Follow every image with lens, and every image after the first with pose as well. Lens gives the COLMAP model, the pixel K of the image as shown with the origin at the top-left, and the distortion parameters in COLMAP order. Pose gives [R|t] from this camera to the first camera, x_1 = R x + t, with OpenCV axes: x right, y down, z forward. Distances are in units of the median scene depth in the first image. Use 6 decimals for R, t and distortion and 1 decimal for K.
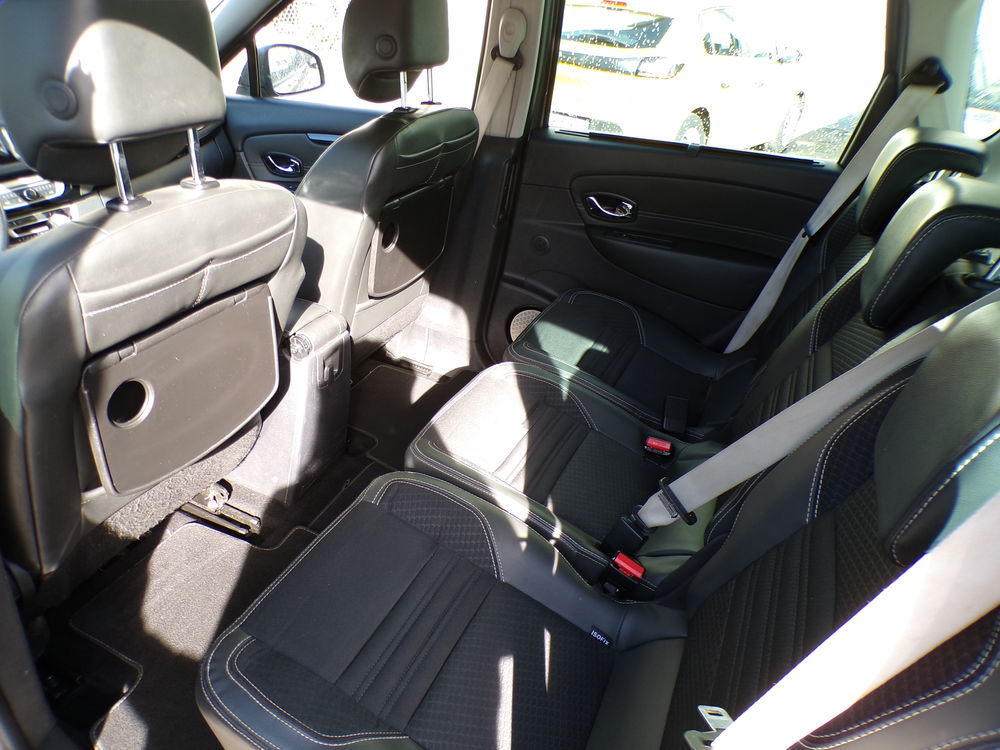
lens RADIAL K [[684.1, 0, 491.4], [0, 684.1, 376.6], [0, 0, 1]] dist [-0.029581, 0.010157]
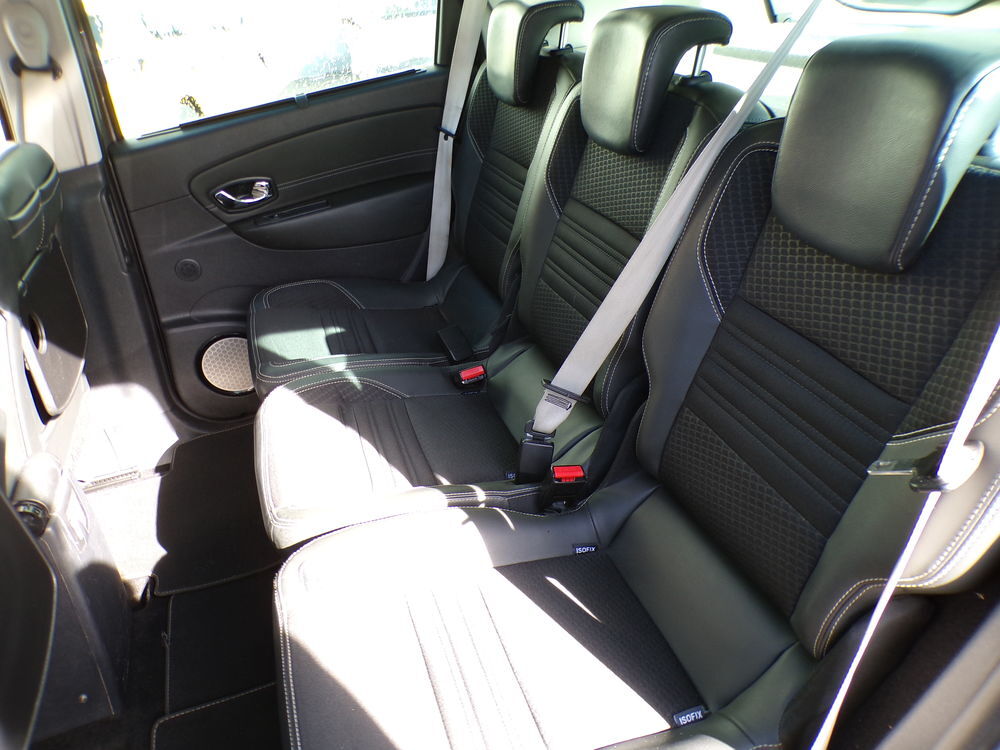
lens RADIAL K [[684.1, 0, 491.4], [0, 684.1, 376.6], [0, 0, 1]] dist [-0.029581, 0.010157]
pose [[0.700281, -0.514101, 0.495285, -0.173529], [0.502593, 0.847771, 0.169364, -0.037072], [-0.506958, 0.130325, 0.852062, 0.116566]]
